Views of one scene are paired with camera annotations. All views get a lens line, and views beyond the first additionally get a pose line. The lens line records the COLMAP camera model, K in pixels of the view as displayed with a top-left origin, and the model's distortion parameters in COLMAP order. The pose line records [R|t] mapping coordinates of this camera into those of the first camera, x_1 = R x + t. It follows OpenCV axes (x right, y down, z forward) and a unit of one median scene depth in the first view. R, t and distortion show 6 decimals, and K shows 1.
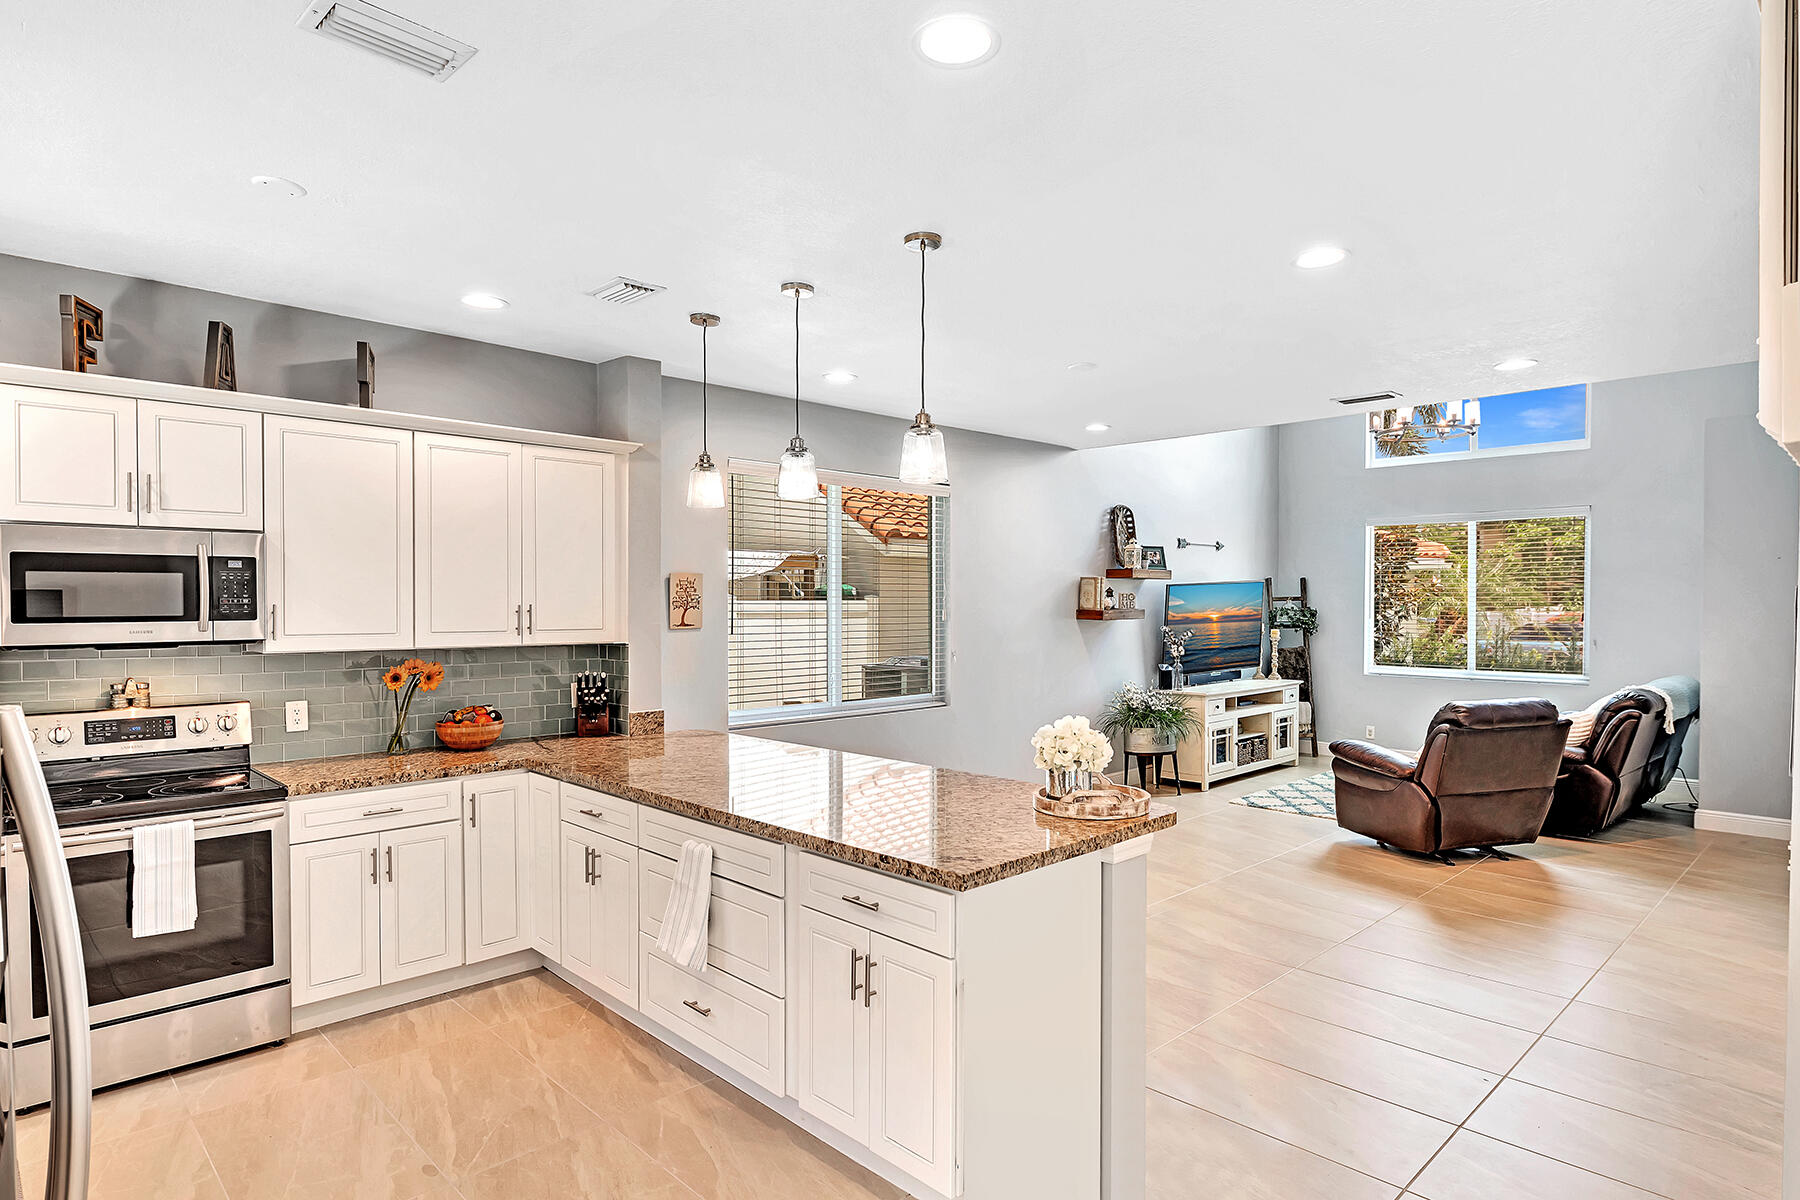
lens RADIAL K [[974.4, 0, 908.1], [0, 974.4, 616.9], [0, 0, 1]] dist [0.011972, -0.001906]
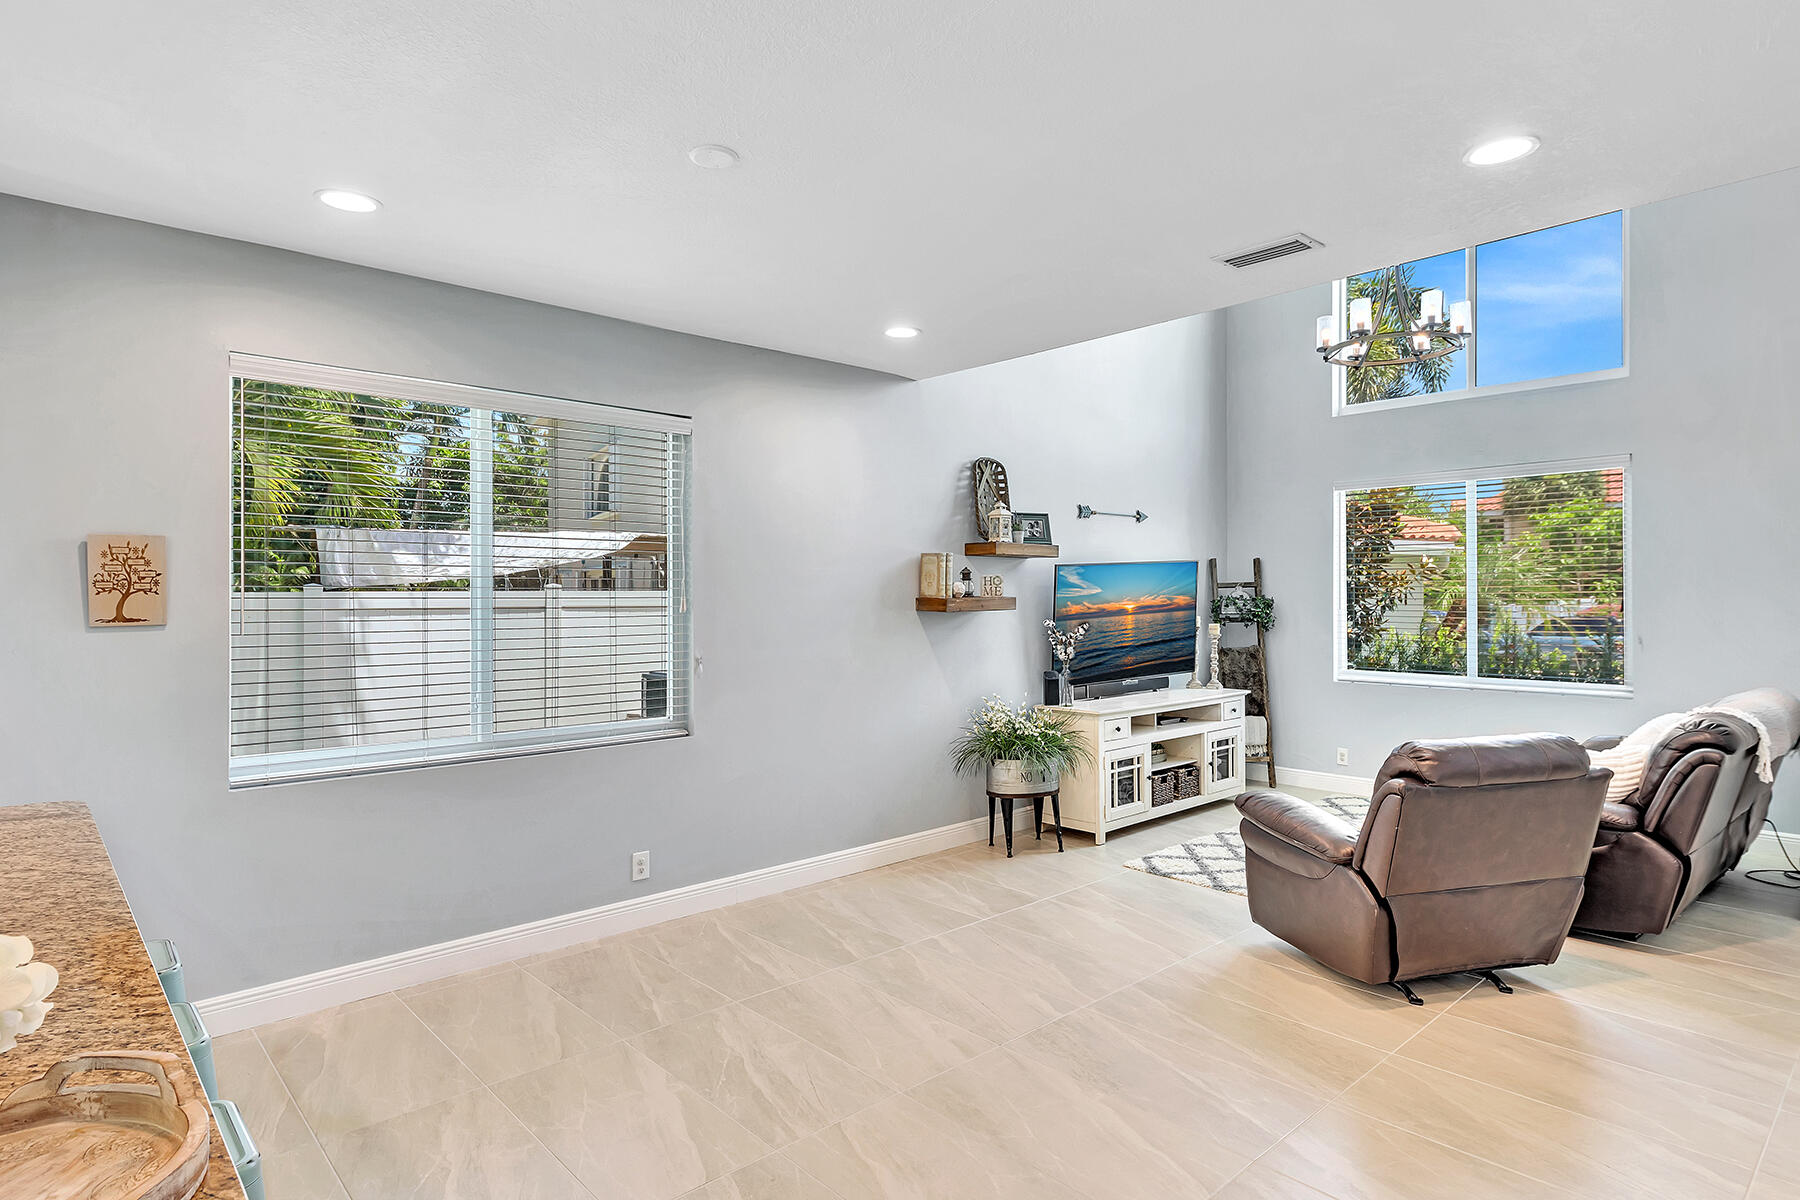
lens RADIAL K [[974.4, 0, 893.0], [0, 974.4, 597.5], [0, 0, 1]] dist [0.011972, -0.001906]
pose [[0.999468, -0.004600, -0.032278, 0.178109], [0.004083, 0.999863, -0.016064, 0.003931], [0.032347, 0.015924, 0.999350, 0.265798]]
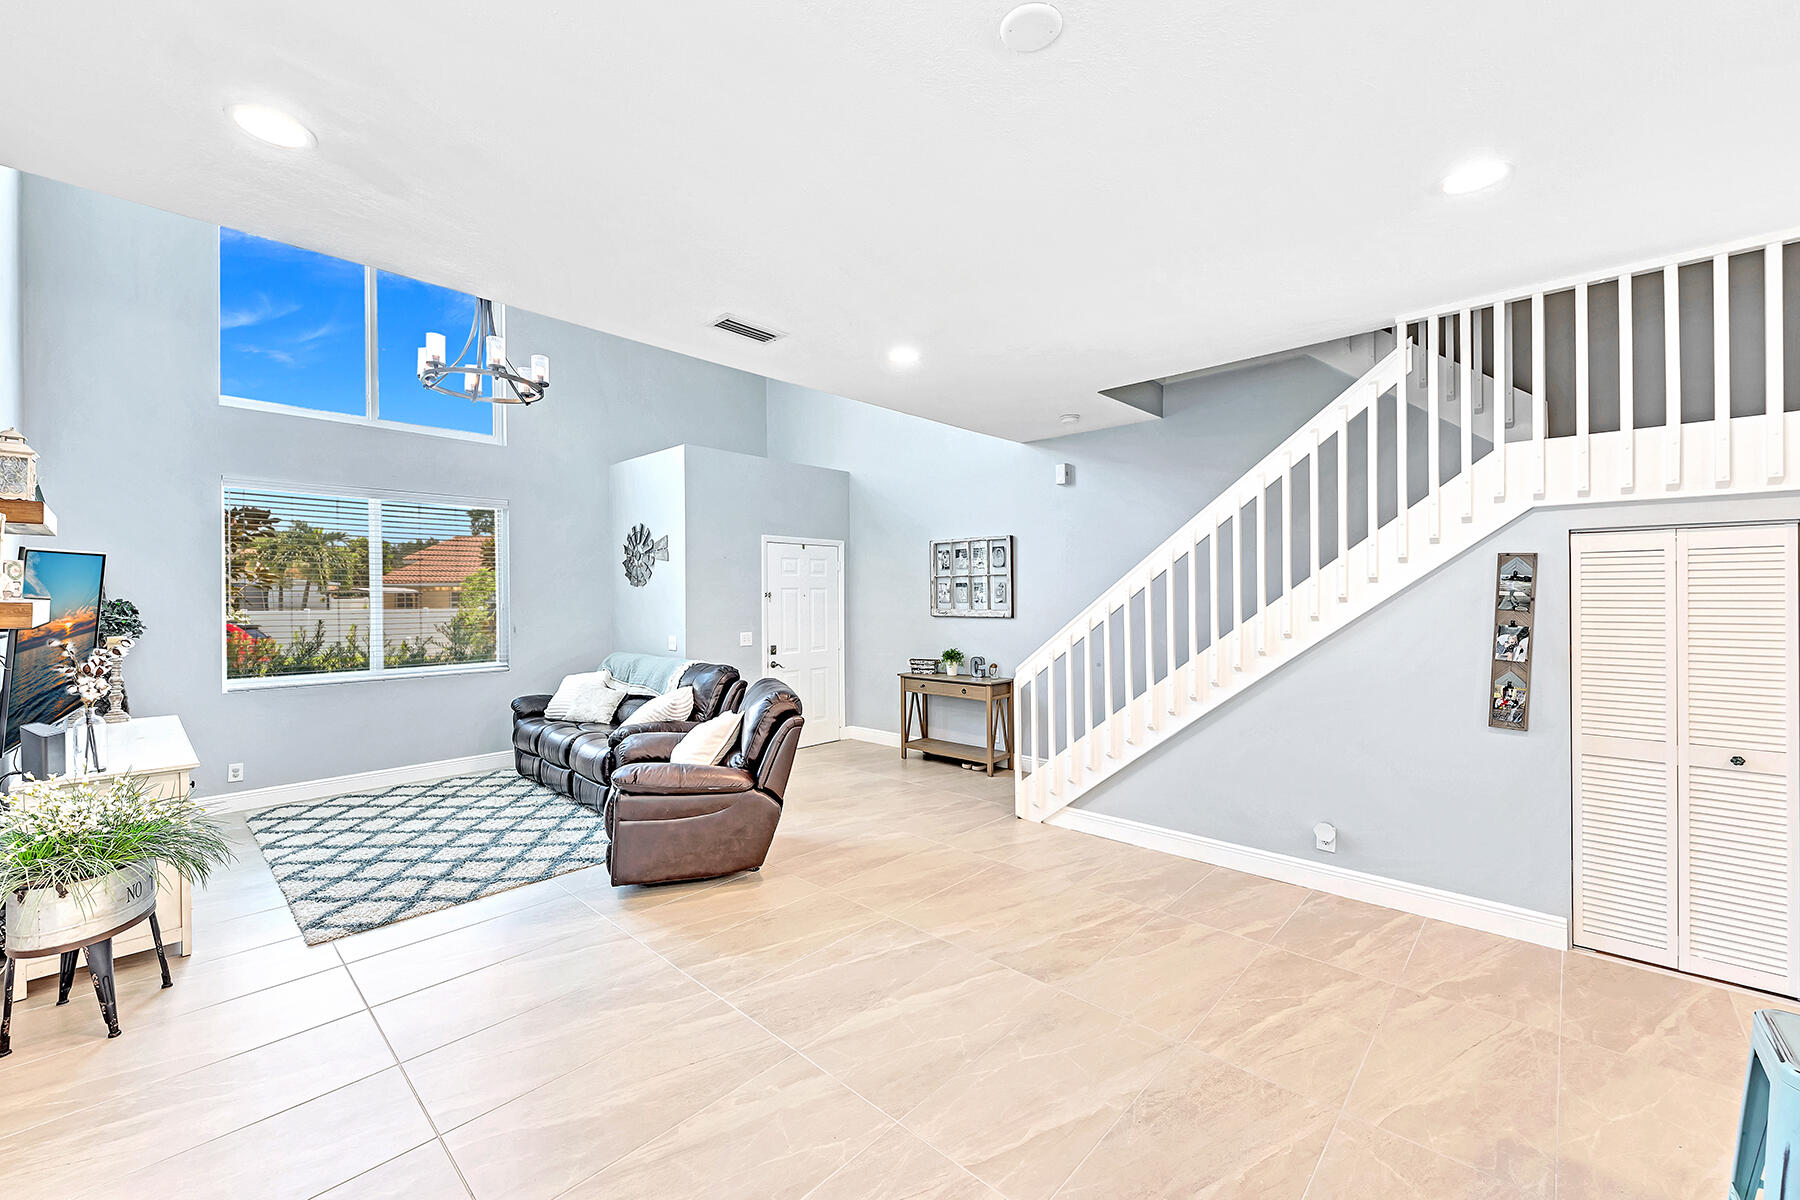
lens RADIAL K [[705.5, 0, 900.0], [0, 705.5, 599.8], [0, 0, 1]] dist [0.009955, -0.000595]
pose [[-0.053545, -0.004347, 0.998556, -0.085400], [0.021880, 0.999745, 0.005526, -0.001599], [-0.998326, 0.022145, -0.053437, 0.650418]]
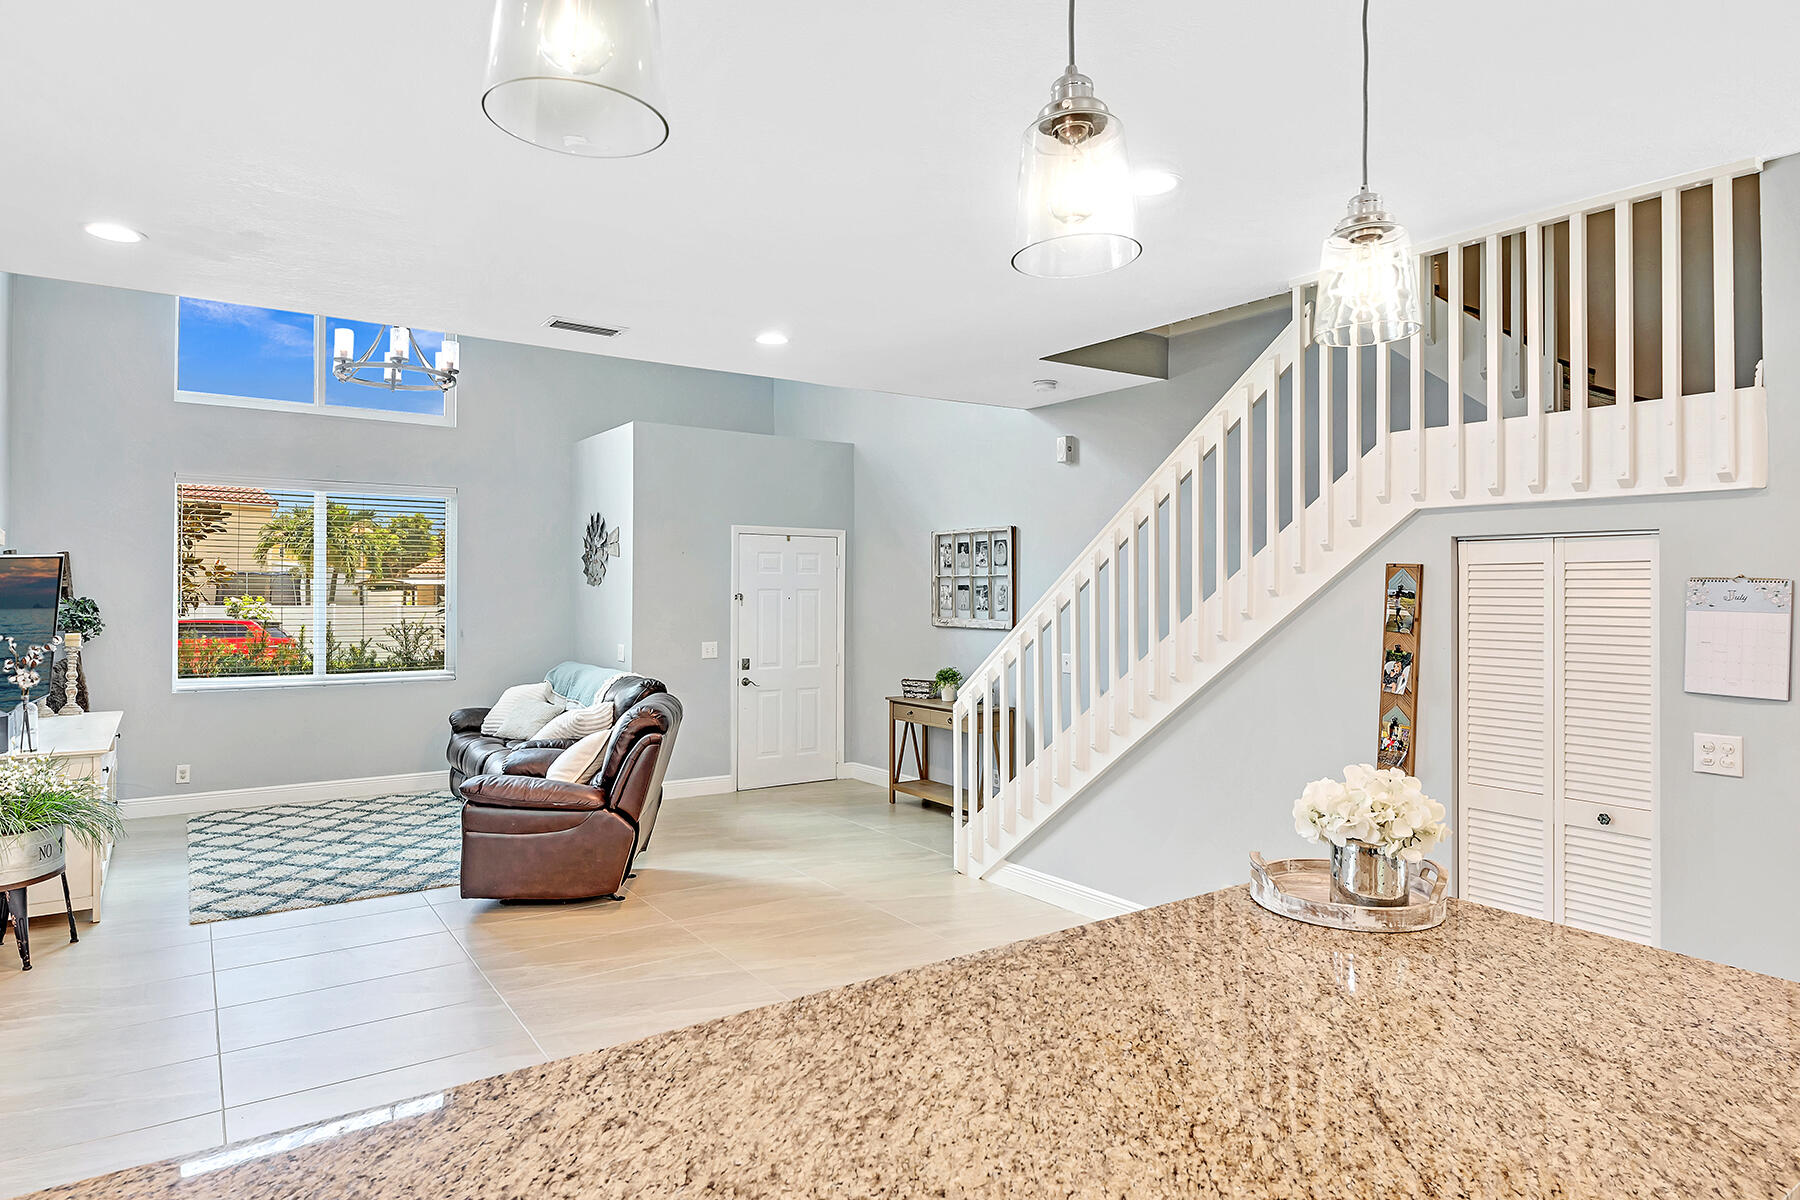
lens RADIAL K [[1032.2, 0, 897.9], [0, 1032.2, 591.2], [0, 0, 1]] dist [0.007927, 0.000327]
pose [[0.161821, 0.002553, 0.986817, -0.214765], [0.011844, 0.999920, -0.004529, -0.005847], [-0.986749, 0.012421, 0.161778, 0.446327]]
